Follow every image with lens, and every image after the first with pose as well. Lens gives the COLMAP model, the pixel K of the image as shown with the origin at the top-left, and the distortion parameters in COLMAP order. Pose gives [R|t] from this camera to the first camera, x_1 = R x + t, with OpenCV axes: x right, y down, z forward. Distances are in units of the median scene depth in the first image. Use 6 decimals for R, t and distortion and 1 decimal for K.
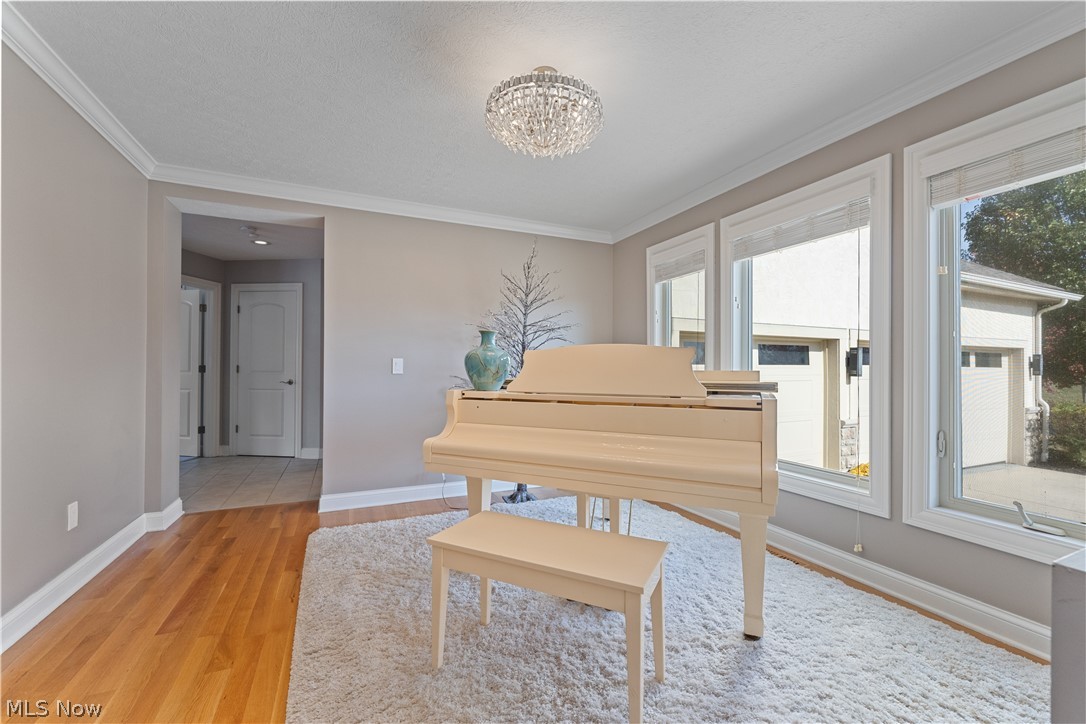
lens RADIAL K [[445.8, 0, 547.8], [0, 445.8, 364.1], [0, 0, 1]] dist [-0.000272, -0.000018]
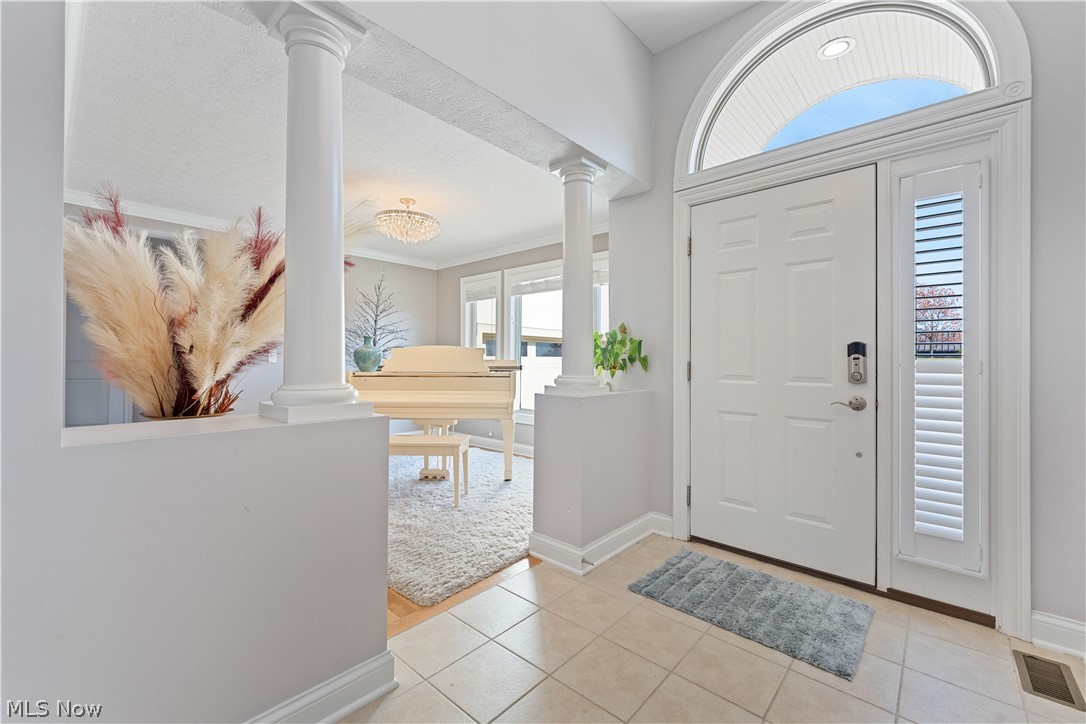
lens RADIAL K [[445.8, 0, 546.1], [0, 445.8, 357.4], [0, 0, 1]] dist [-0.000272, -0.000018]
pose [[0.914958, 0.004876, 0.403520, -0.149814], [-0.008605, 0.999935, 0.007428, -0.010063], [-0.403458, -0.010268, 0.914941, -0.620188]]
